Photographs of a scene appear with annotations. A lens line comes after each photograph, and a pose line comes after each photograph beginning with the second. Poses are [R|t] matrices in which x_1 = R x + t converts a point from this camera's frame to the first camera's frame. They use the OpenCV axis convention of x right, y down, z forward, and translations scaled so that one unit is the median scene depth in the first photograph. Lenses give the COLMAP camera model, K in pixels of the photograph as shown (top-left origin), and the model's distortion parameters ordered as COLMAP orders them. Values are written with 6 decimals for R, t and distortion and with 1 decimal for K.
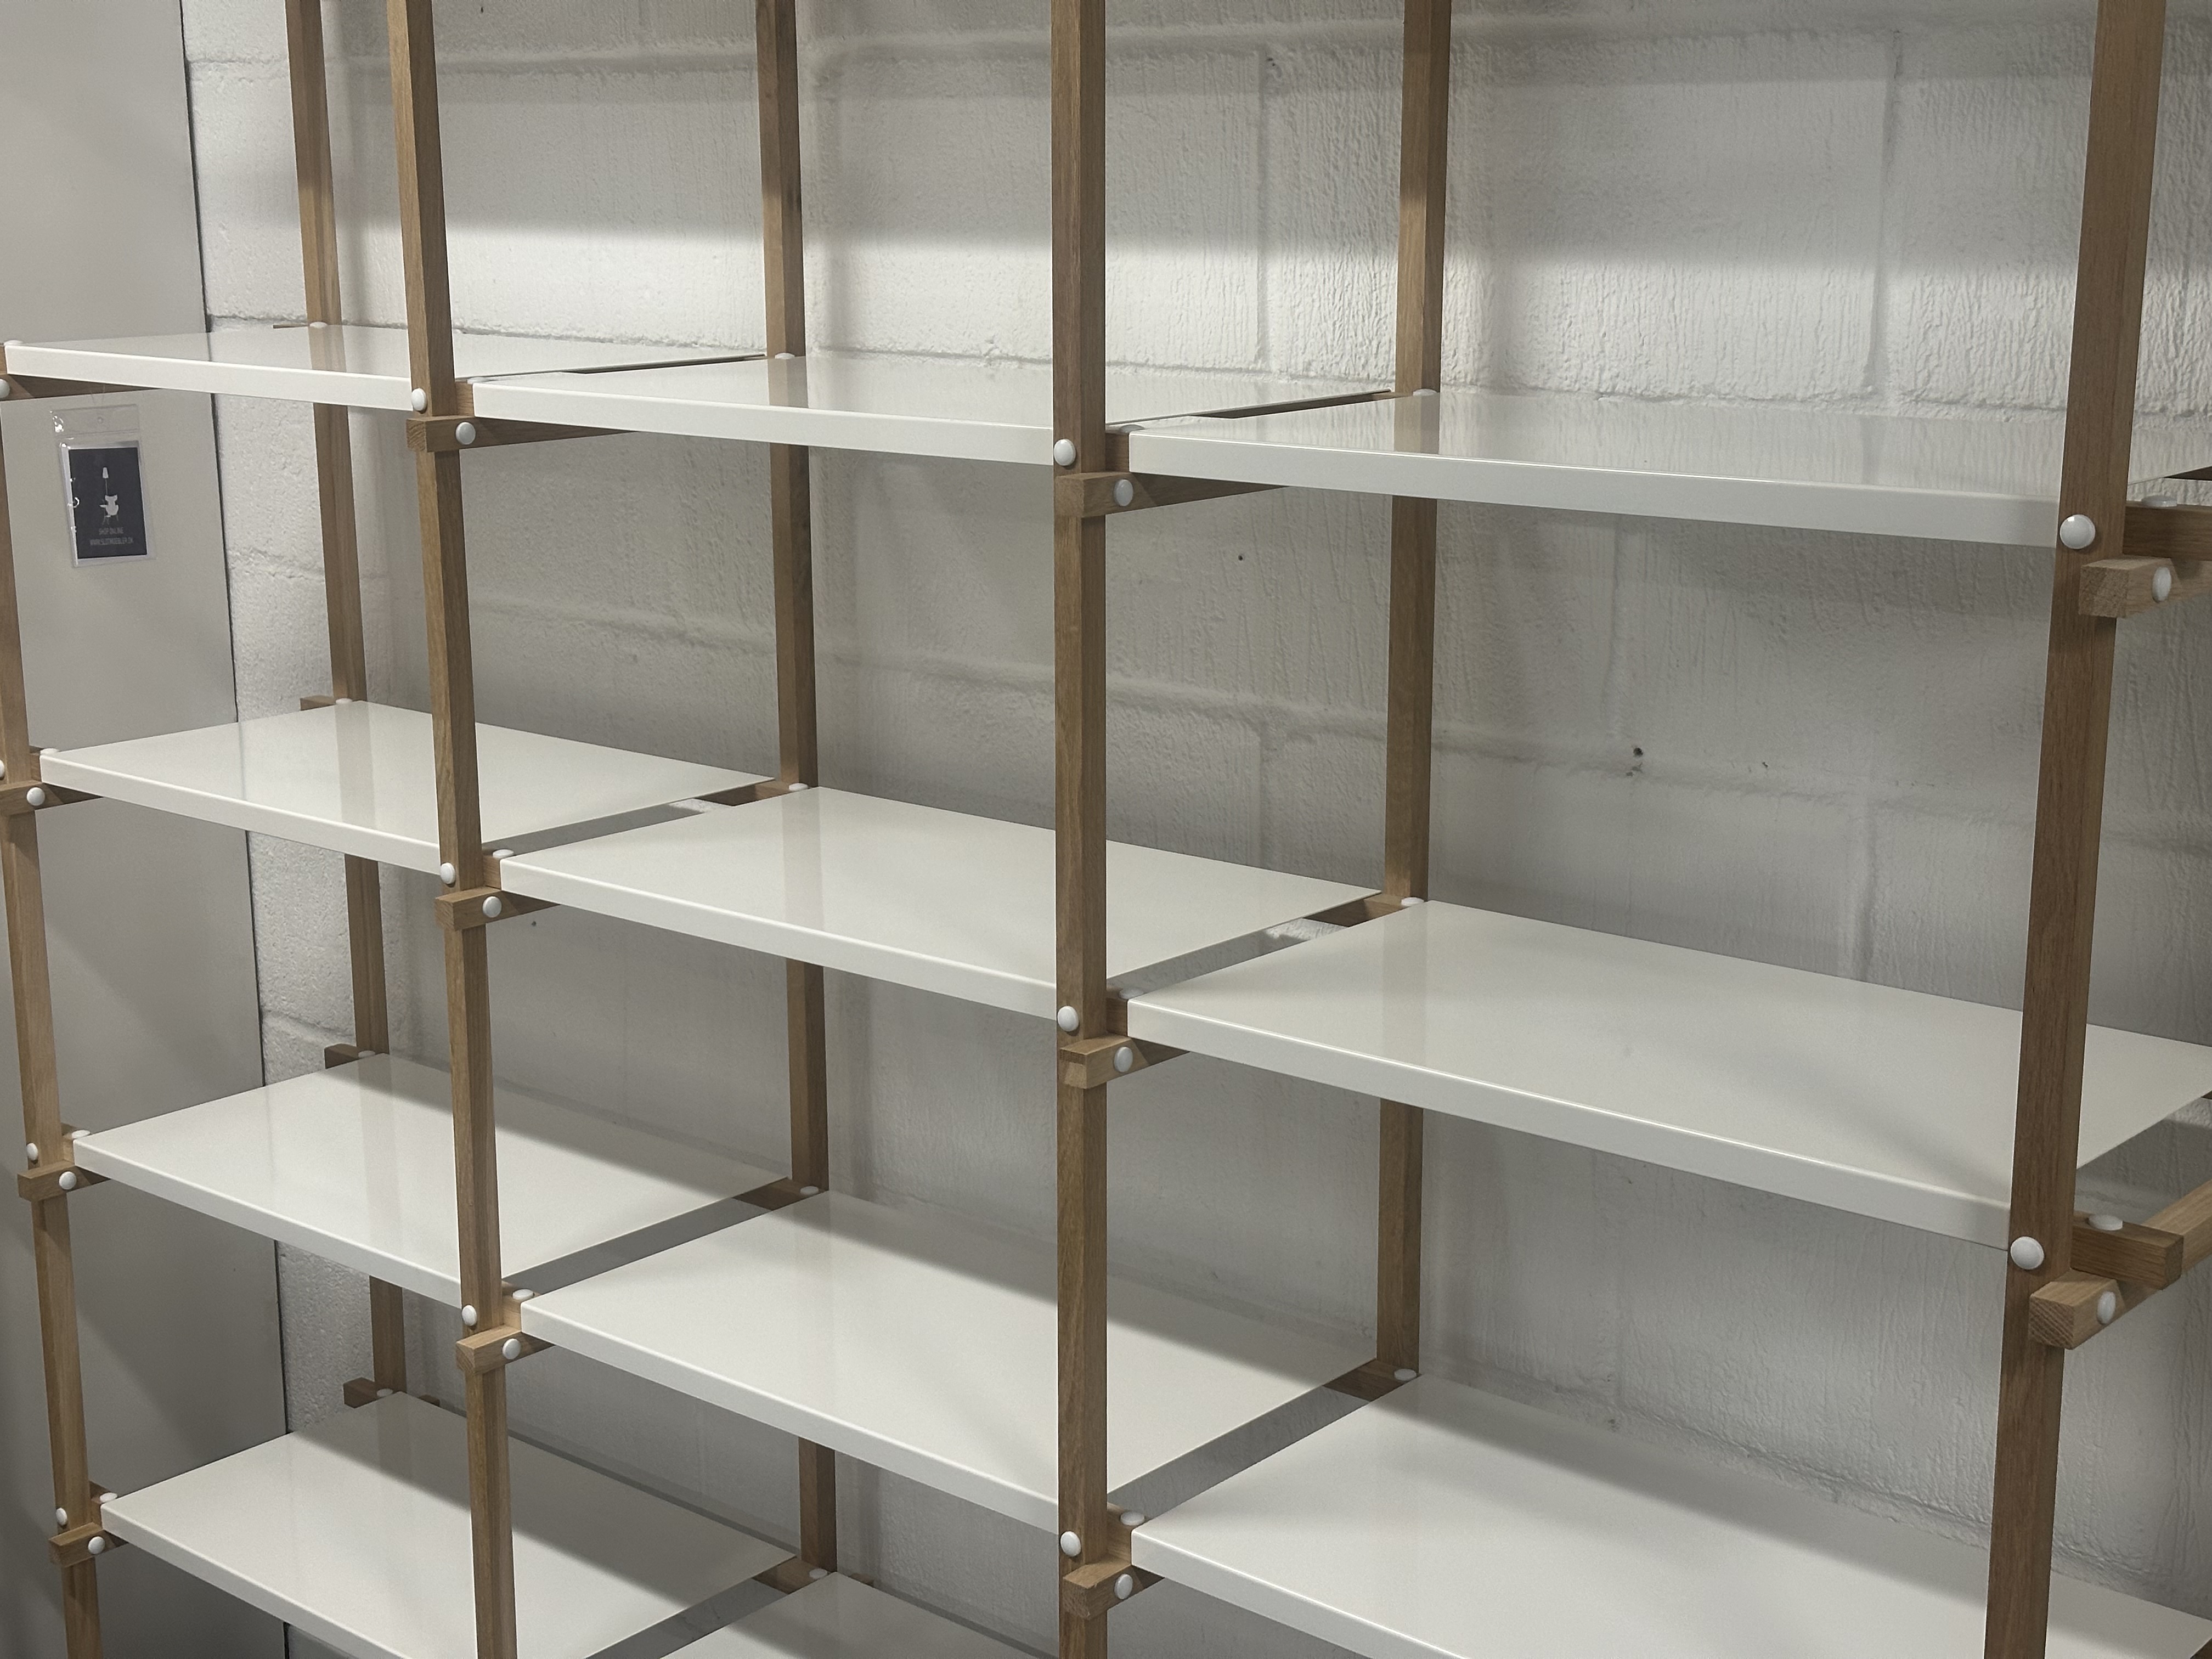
lens RADIAL K [[3072.2, 0, 1110.5], [0, 3072.2, 831.1], [0, 0, 1]] dist [0.122752, 0.000000]
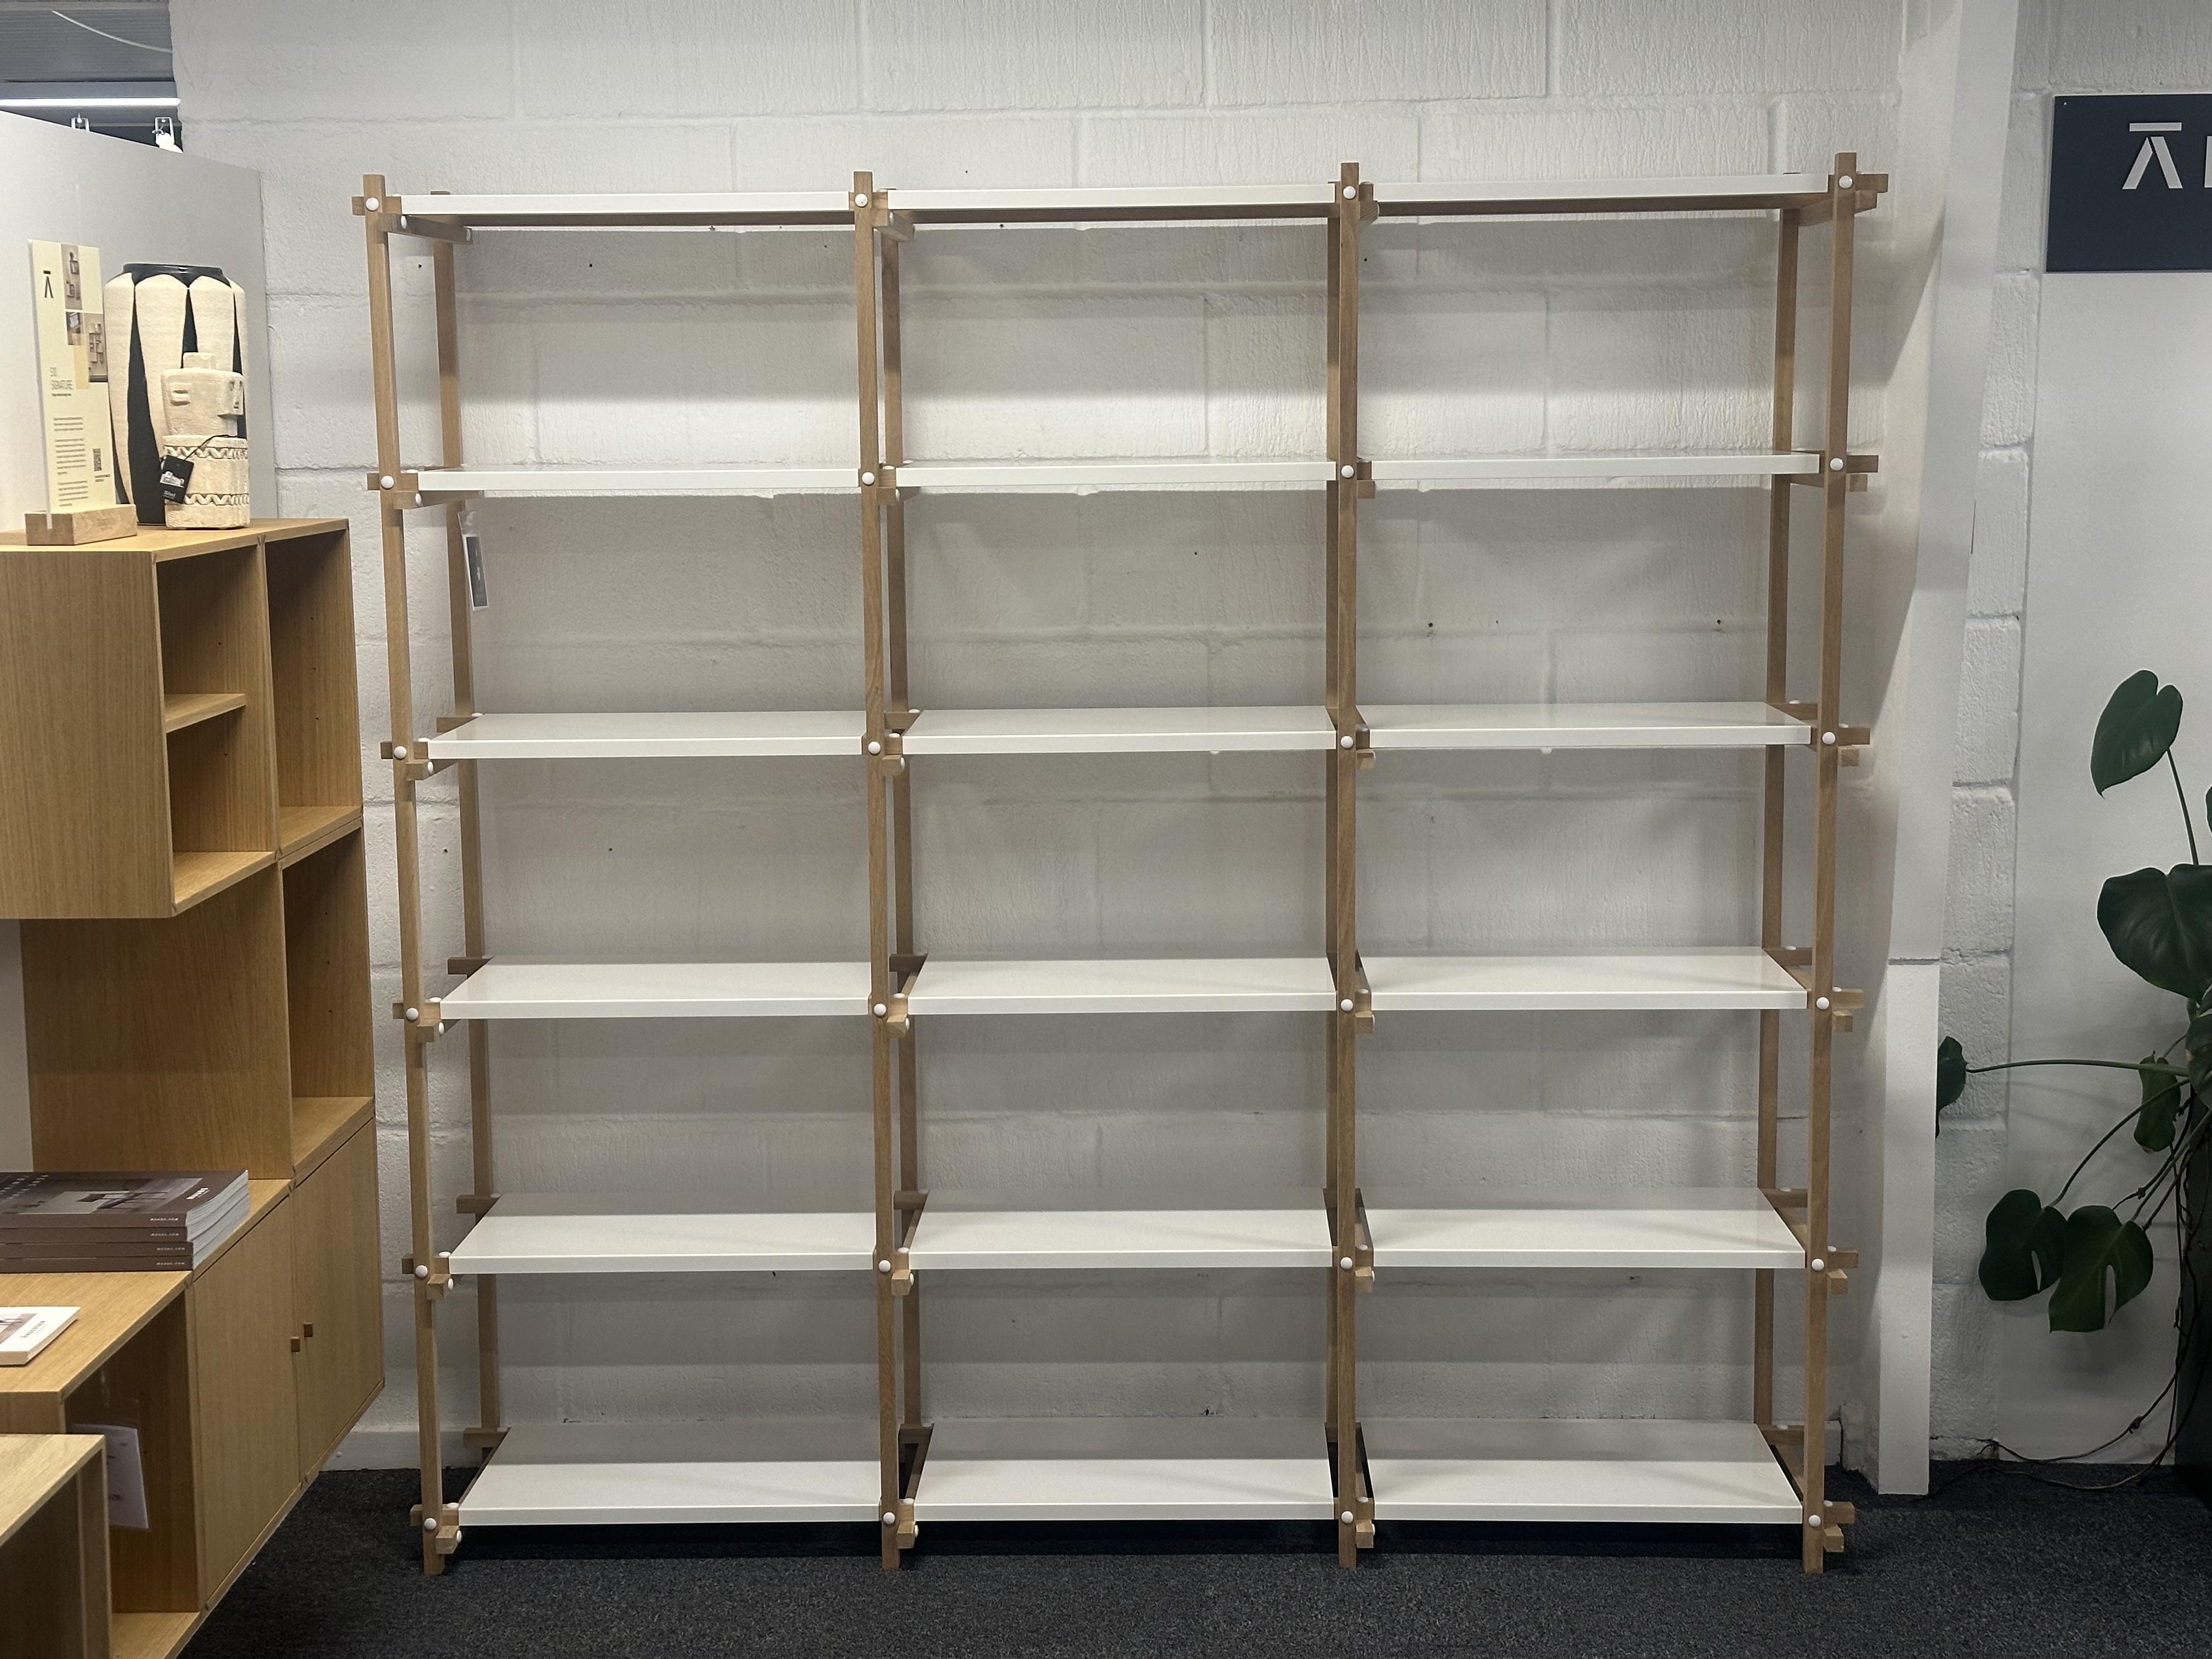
lens RADIAL K [[3072.2, 0, 1110.6], [0, 3072.2, 838.4], [0, 0, 1]] dist [0.122752, 0.000000]
pose [[0.771052, -0.093704, 0.629840, -1.261693], [0.146879, 0.988613, -0.032730, 0.146434], [-0.619600, 0.117747, 0.776035, -0.451911]]
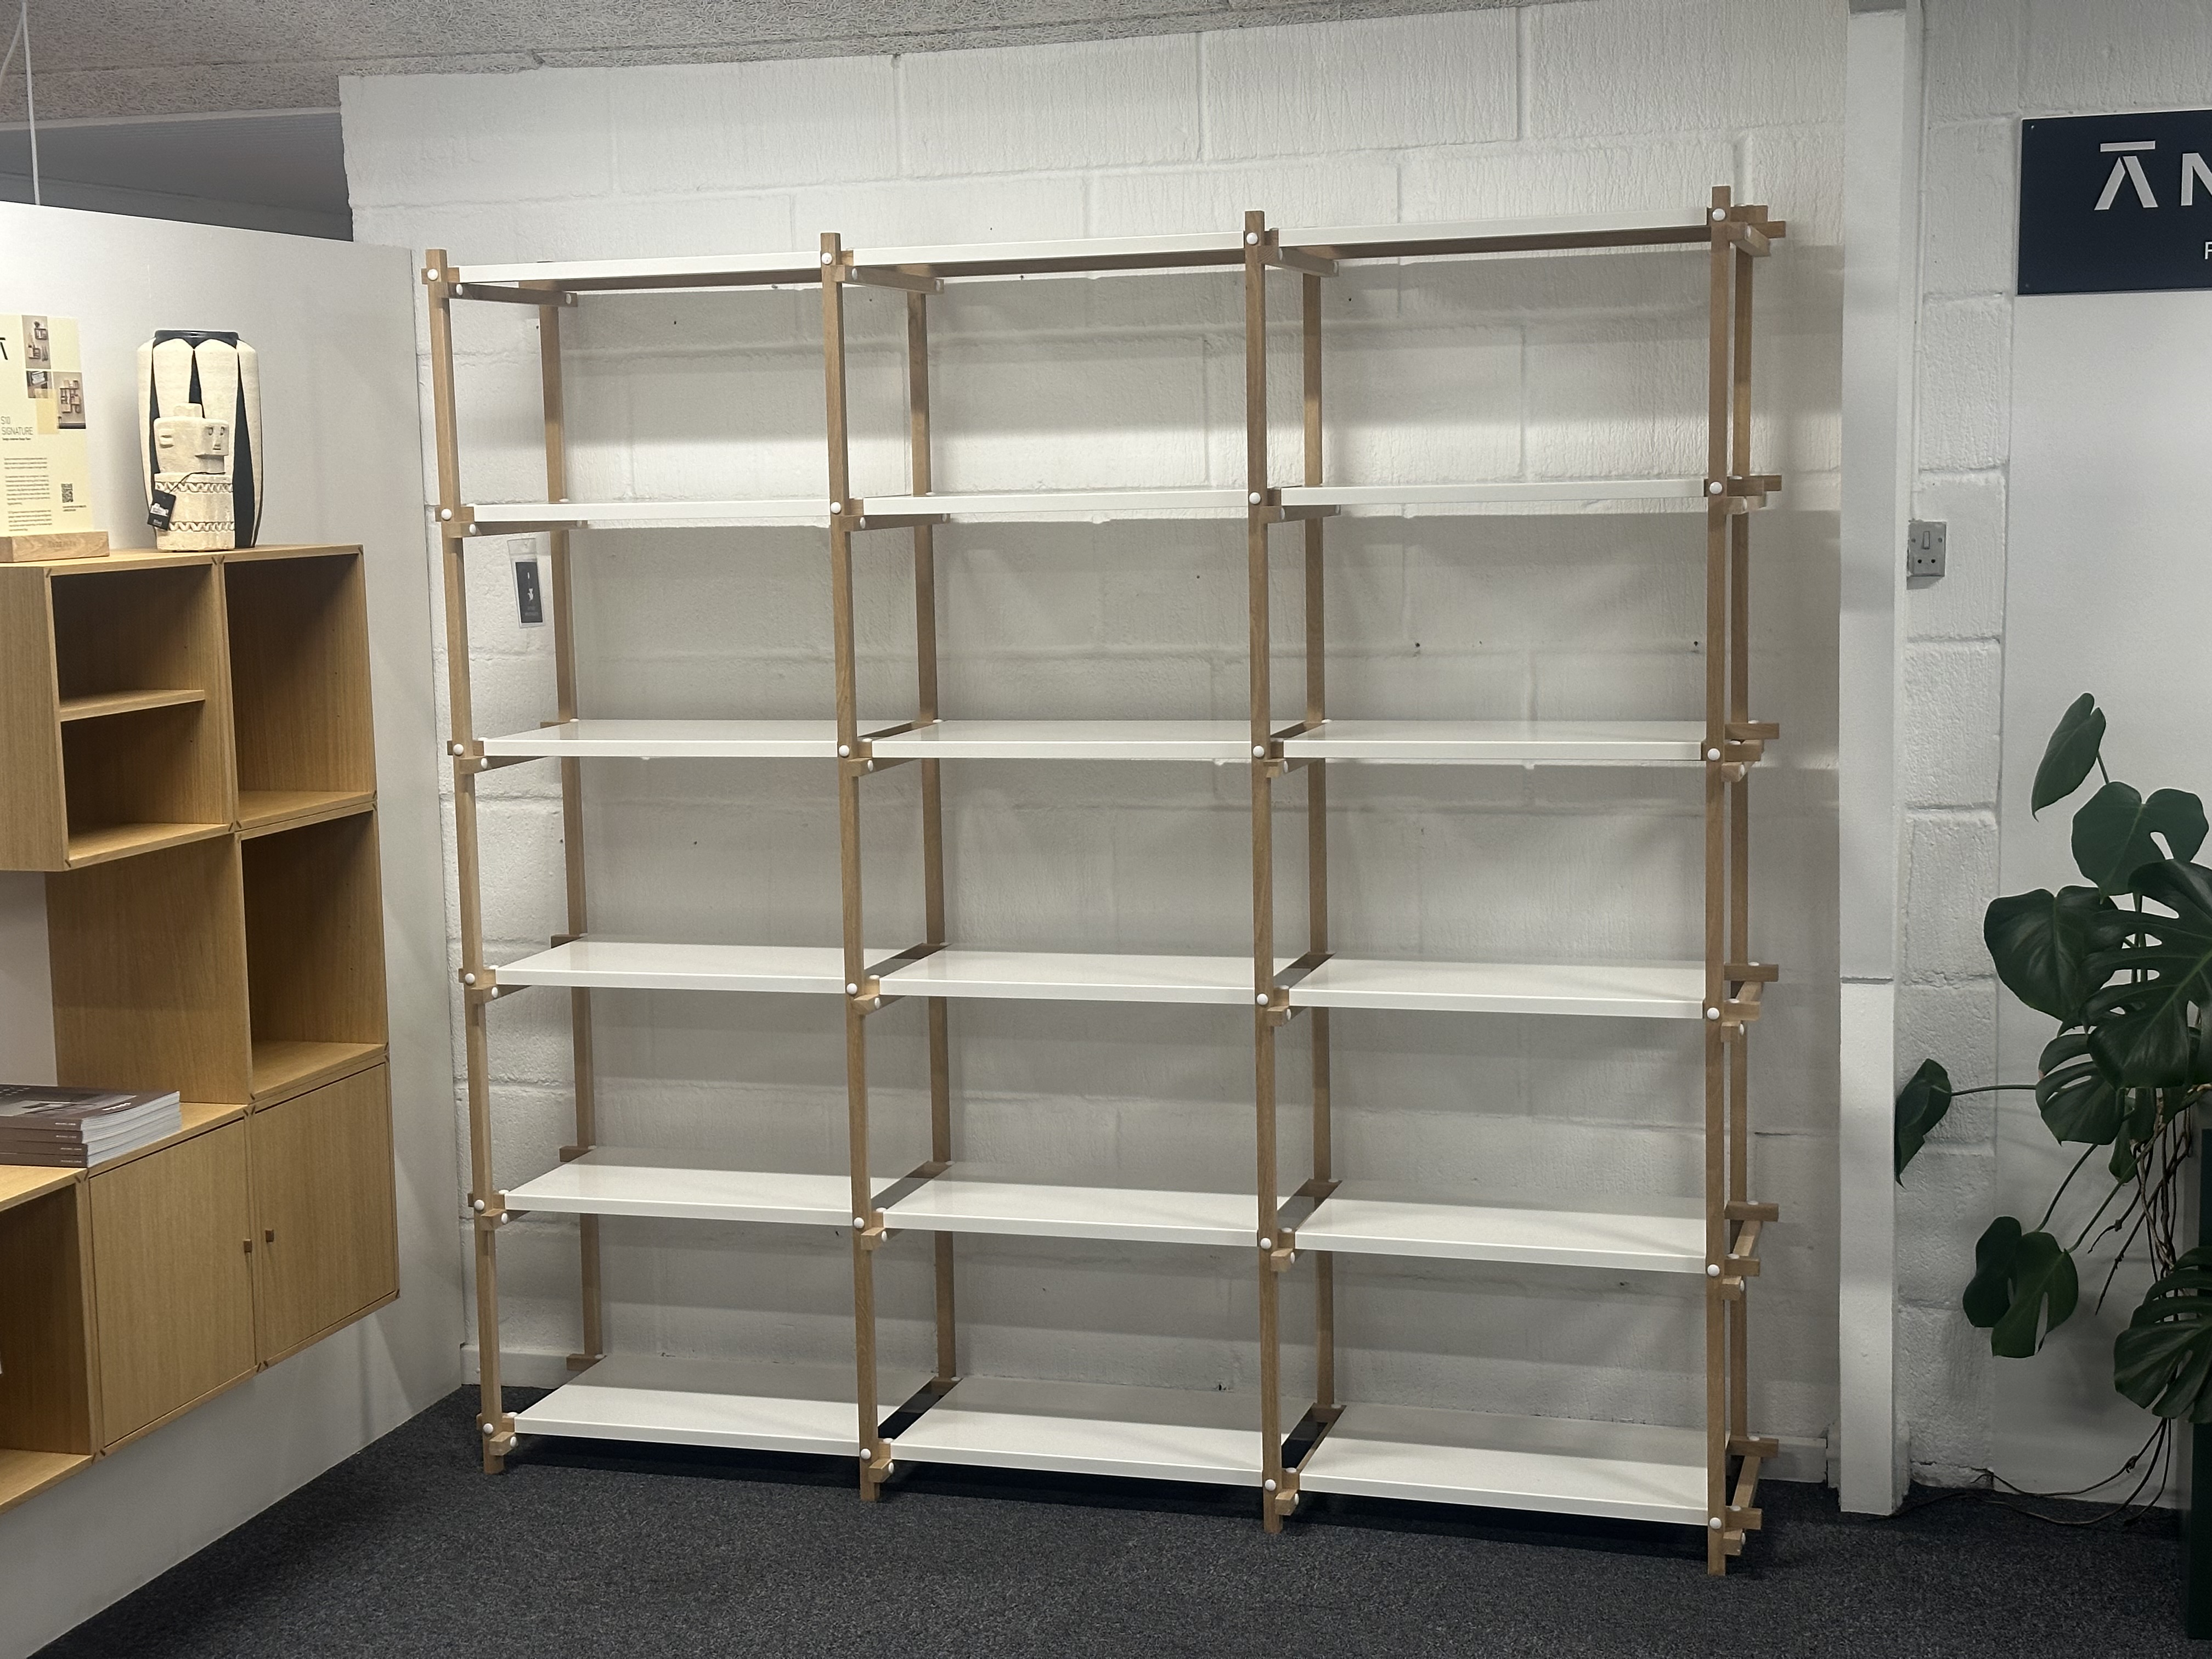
lens RADIAL K [[3072.2, 0, 1105.3], [0, 3072.2, 829.0], [0, 0, 1]] dist [0.122752, 0.000000]
pose [[0.913722, -0.064252, 0.401227, -0.874178], [0.107373, 0.990501, -0.085903, 0.254925], [-0.391897, 0.121573, 0.911941, -0.854427]]
